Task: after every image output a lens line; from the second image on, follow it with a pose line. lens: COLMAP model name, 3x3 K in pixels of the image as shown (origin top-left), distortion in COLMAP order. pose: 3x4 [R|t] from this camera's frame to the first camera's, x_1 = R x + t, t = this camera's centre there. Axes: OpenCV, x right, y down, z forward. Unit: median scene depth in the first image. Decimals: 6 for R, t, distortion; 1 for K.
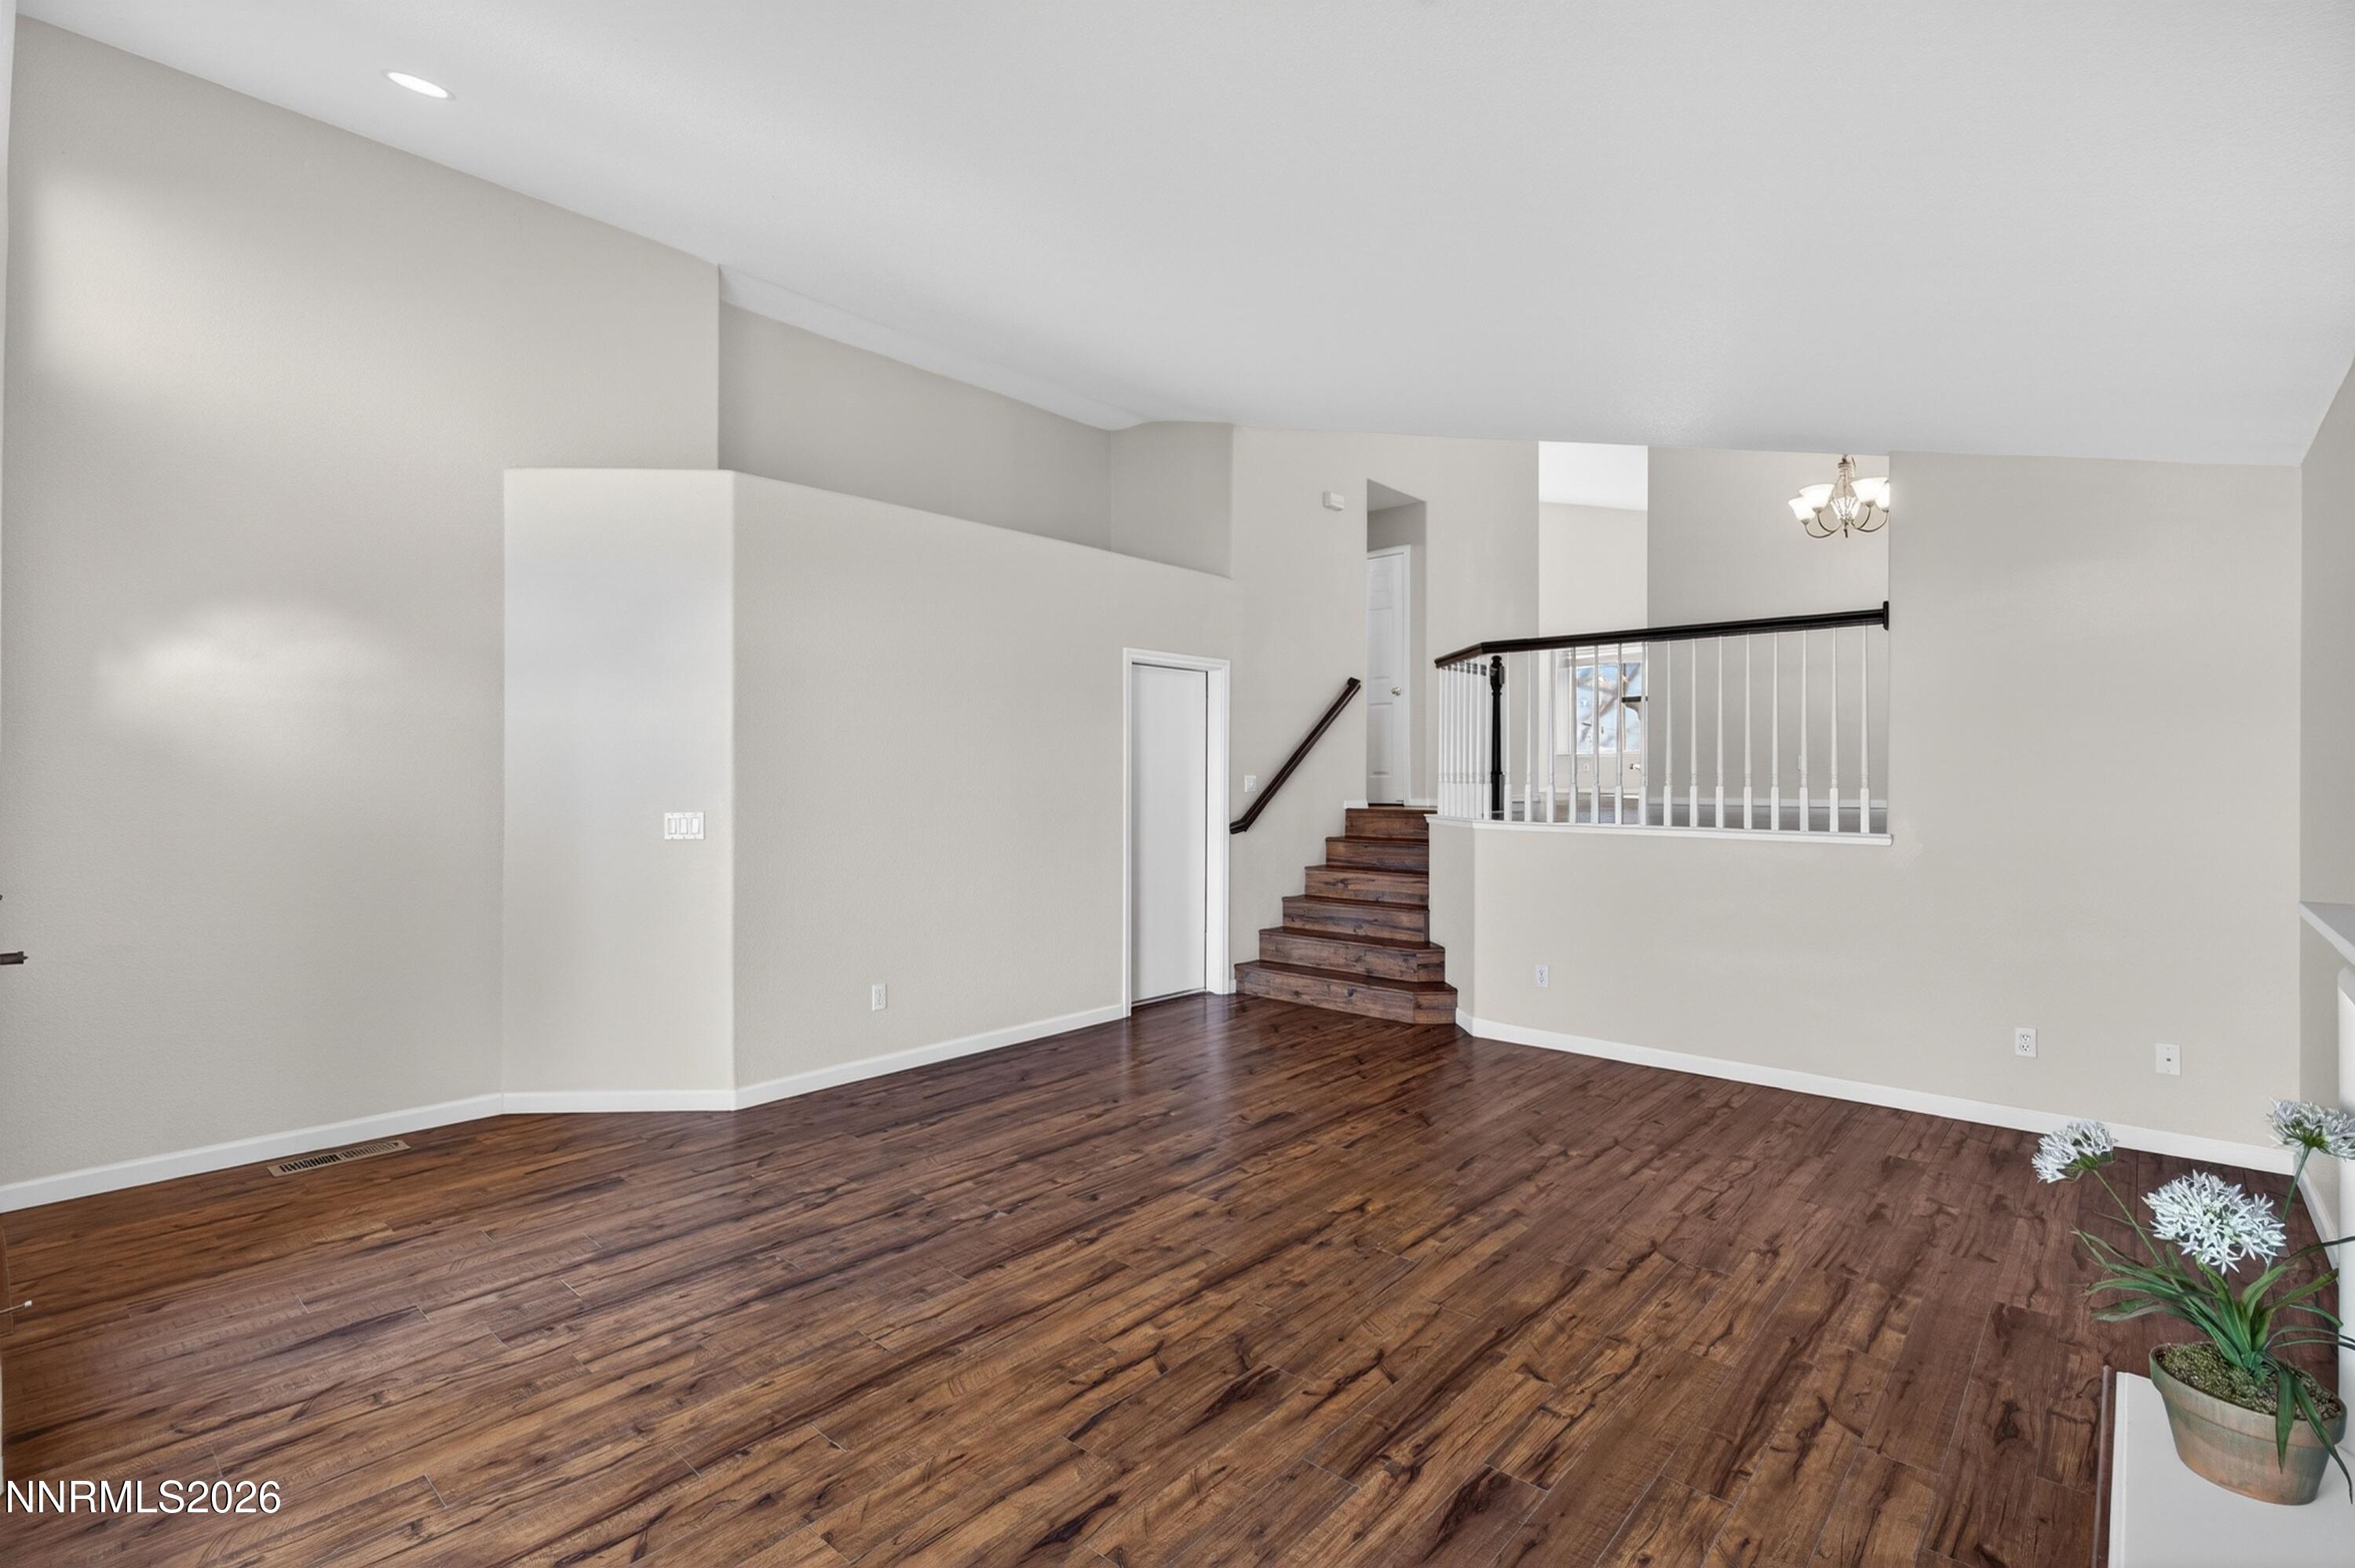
lens RADIAL K [[1113.5, 0, 1182.4], [0, 1113.5, 769.6], [0, 0, 1]] dist [-0.002515, 0.000700]
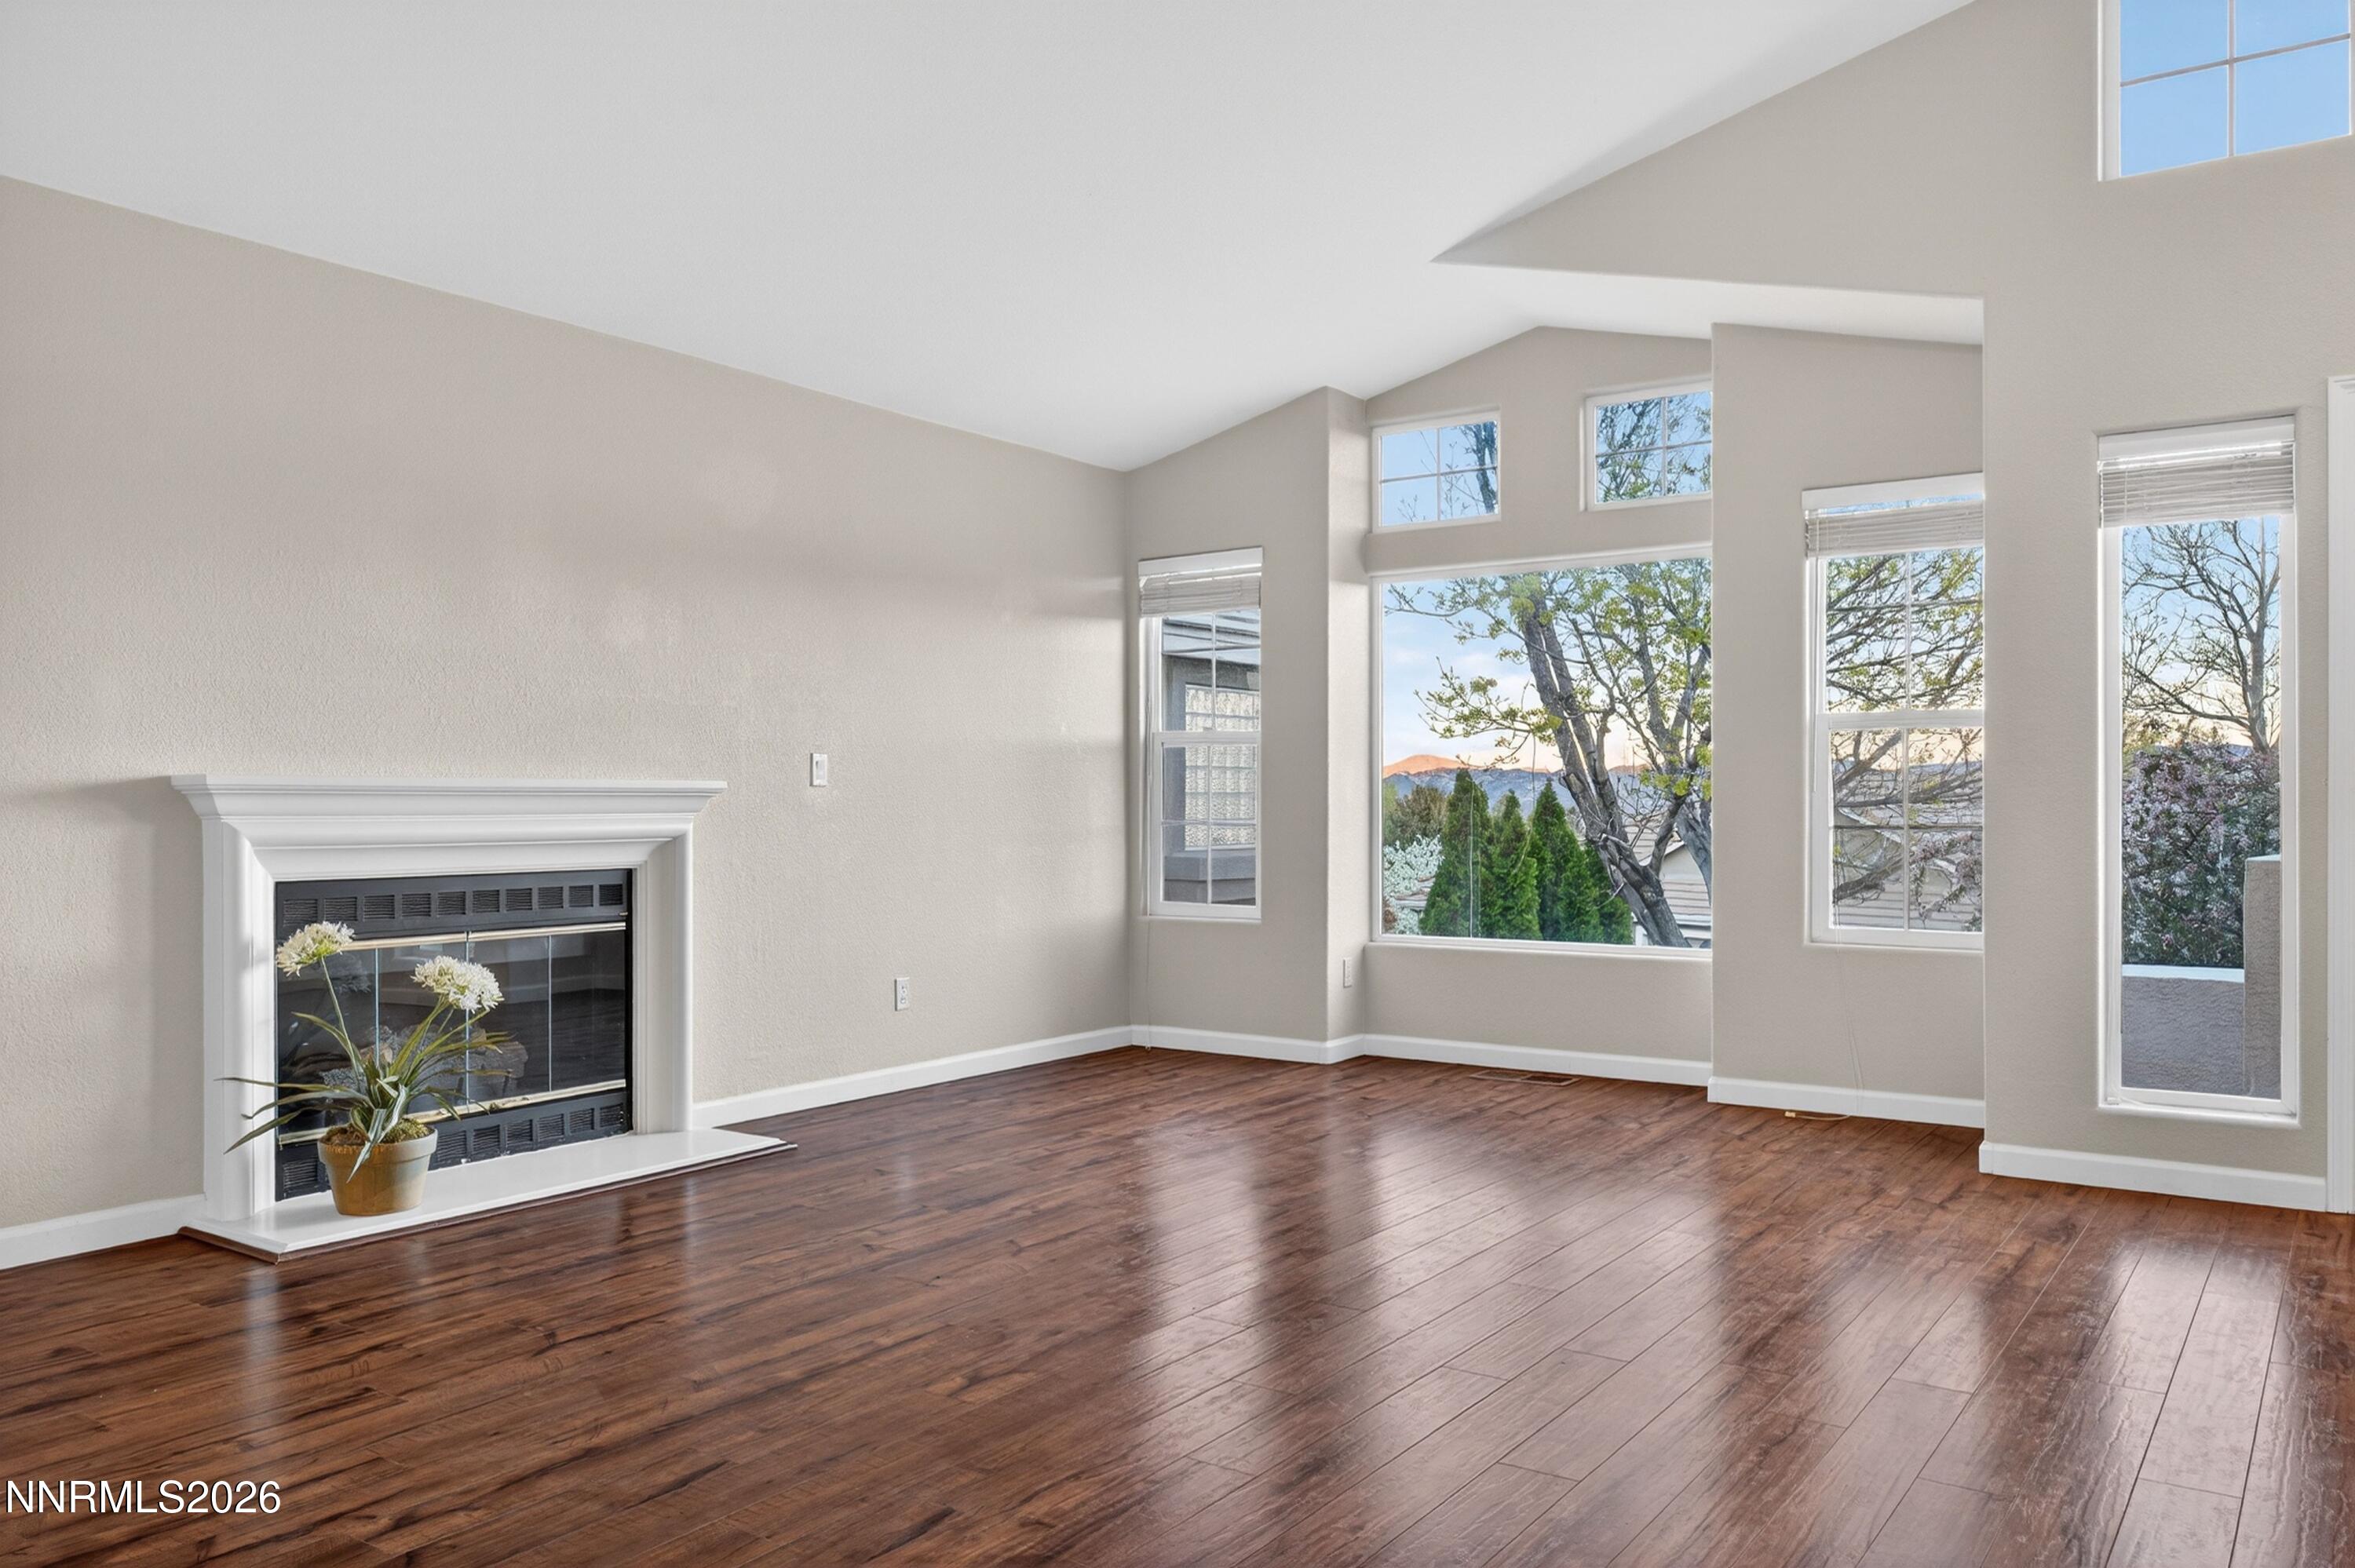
lens RADIAL K [[1708.1, 0, 1140.8], [0, 1708.1, 800.2], [0, 0, 1]] dist [0.001182, 0.014702]
pose [[-0.995417, -0.001931, -0.095615, 0.166098], [-0.001330, 0.999979, -0.006341, 0.107726], [0.095625, -0.006185, -0.995398, 1.948511]]
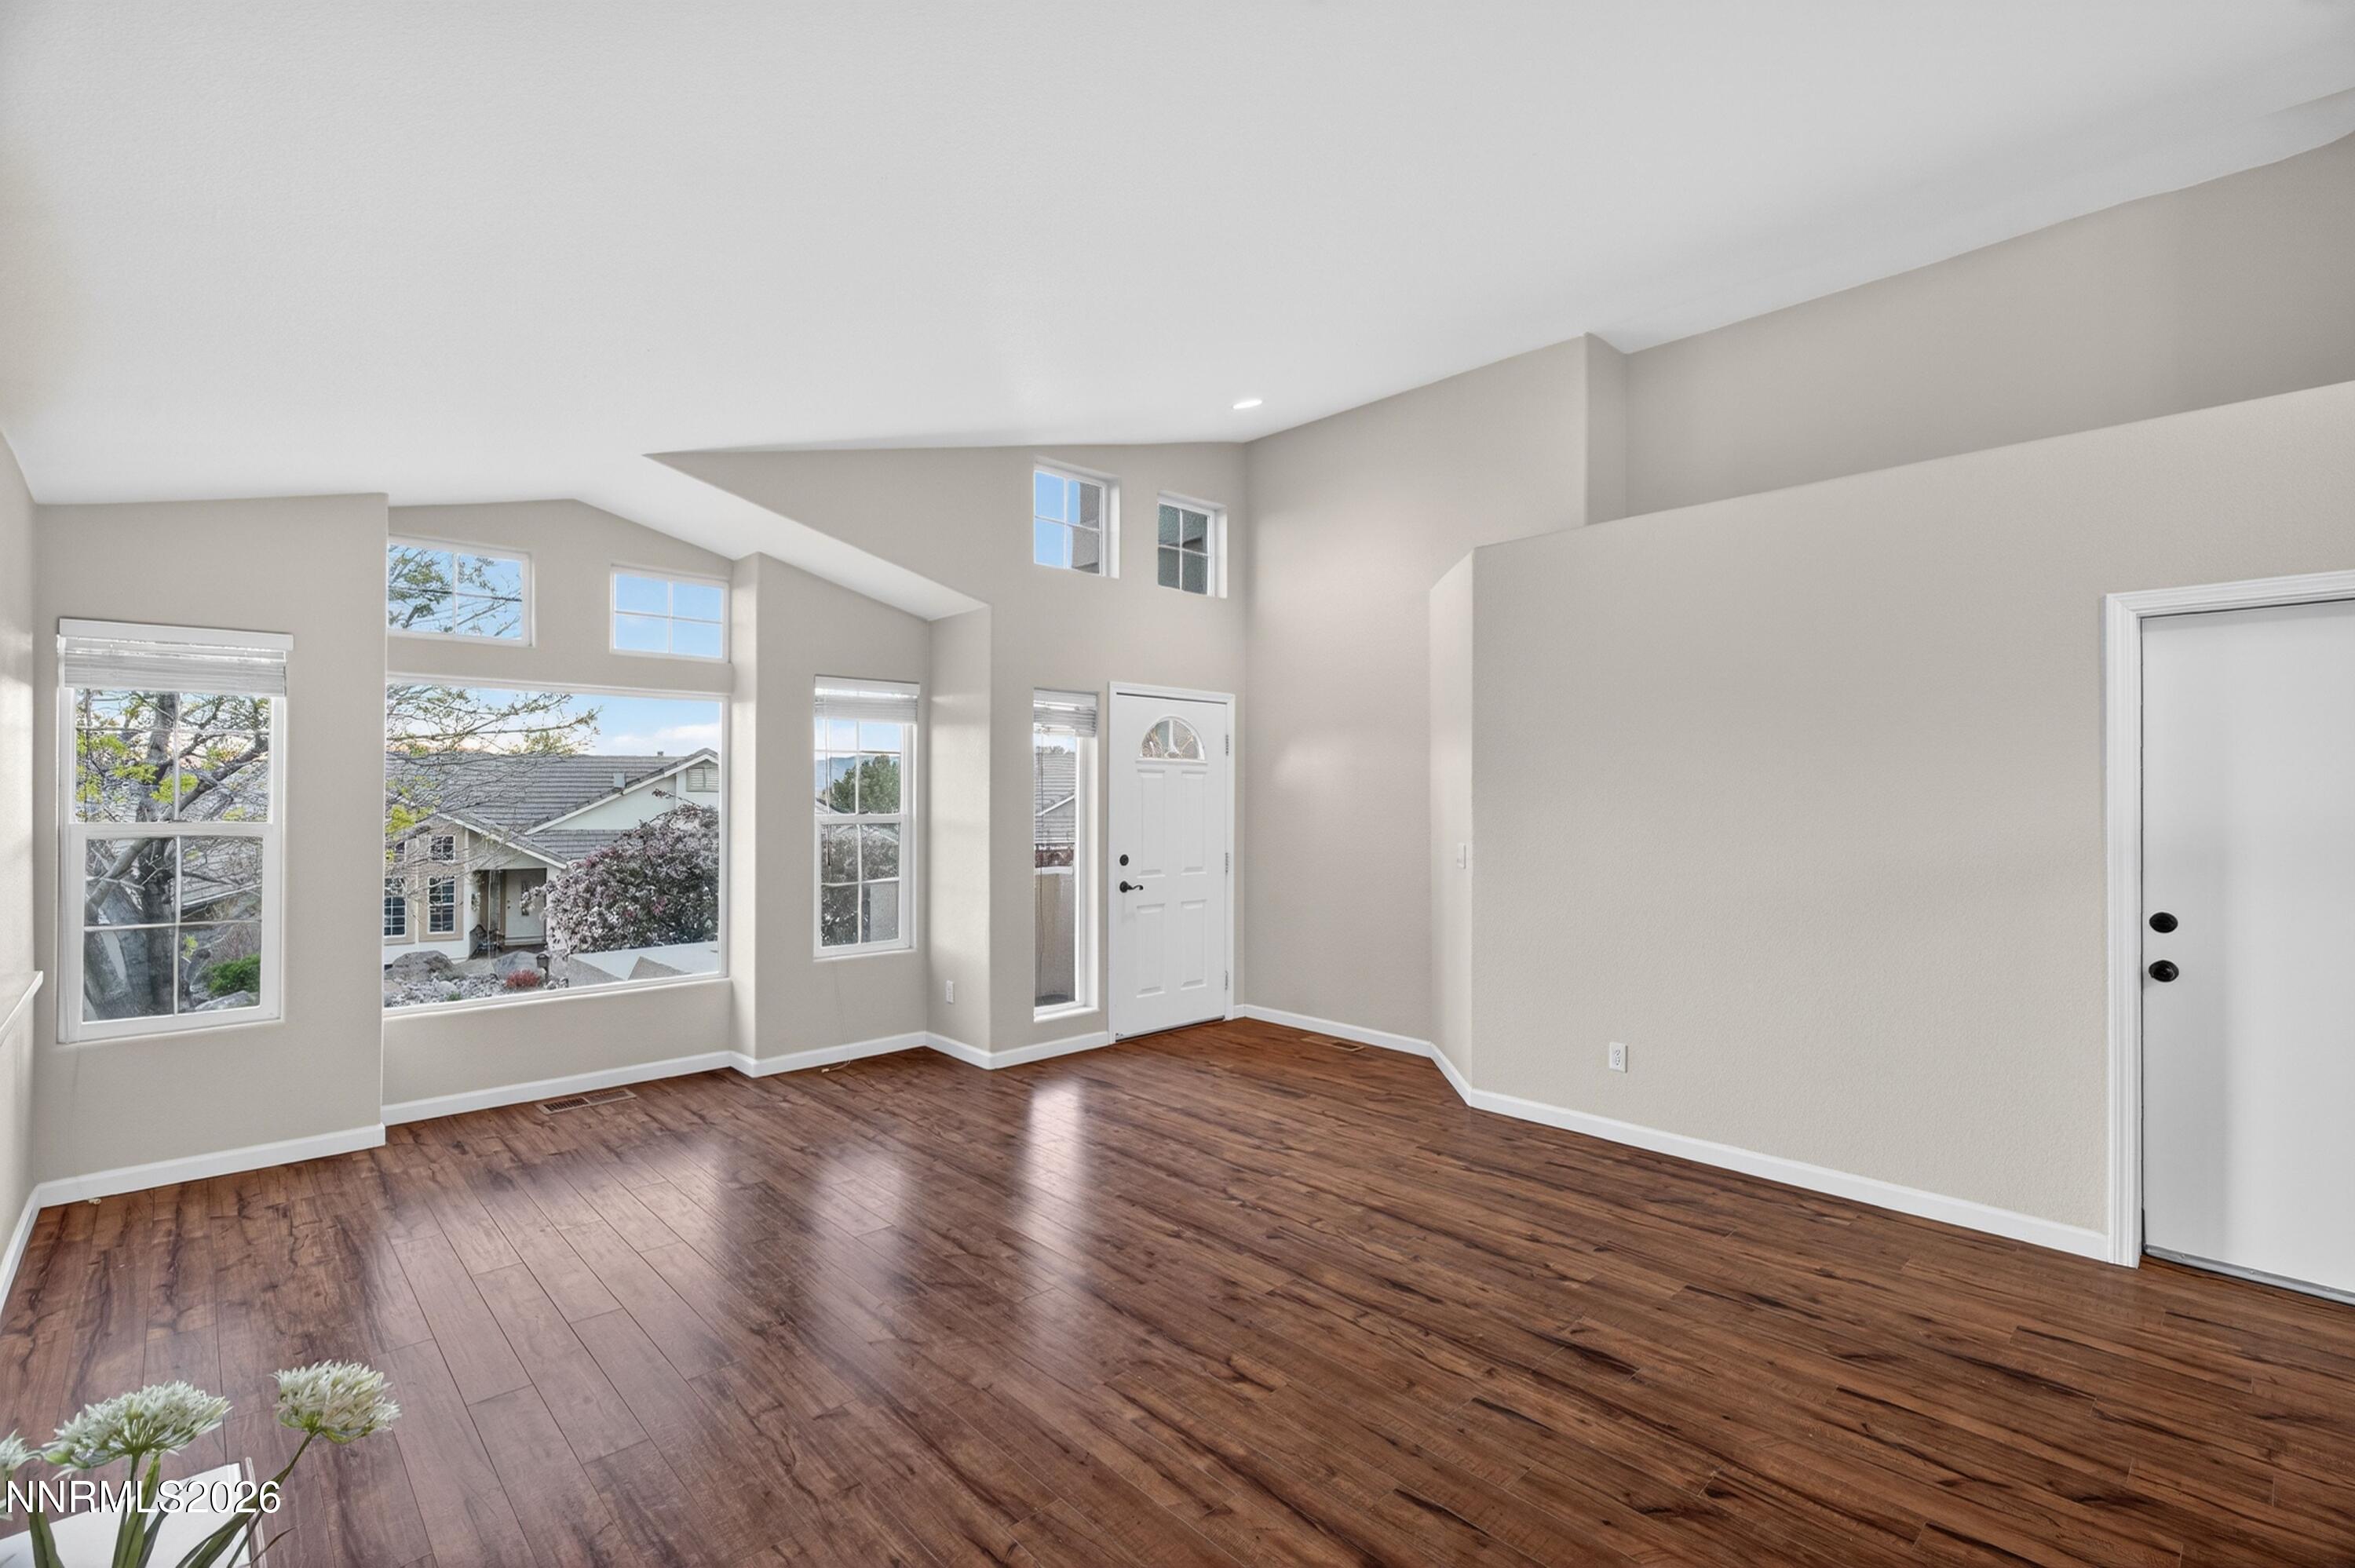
lens RADIAL K [[1061.1, 0, 1179.0], [0, 1061.1, 795.4], [0, 0, 1]] dist [0.000559, -0.000615]
pose [[-0.097194, 0.001569, -0.995264, 0.949378], [0.001712, 0.999998, 0.001410, -0.022667], [0.995264, -0.001567, -0.097197, 1.068582]]
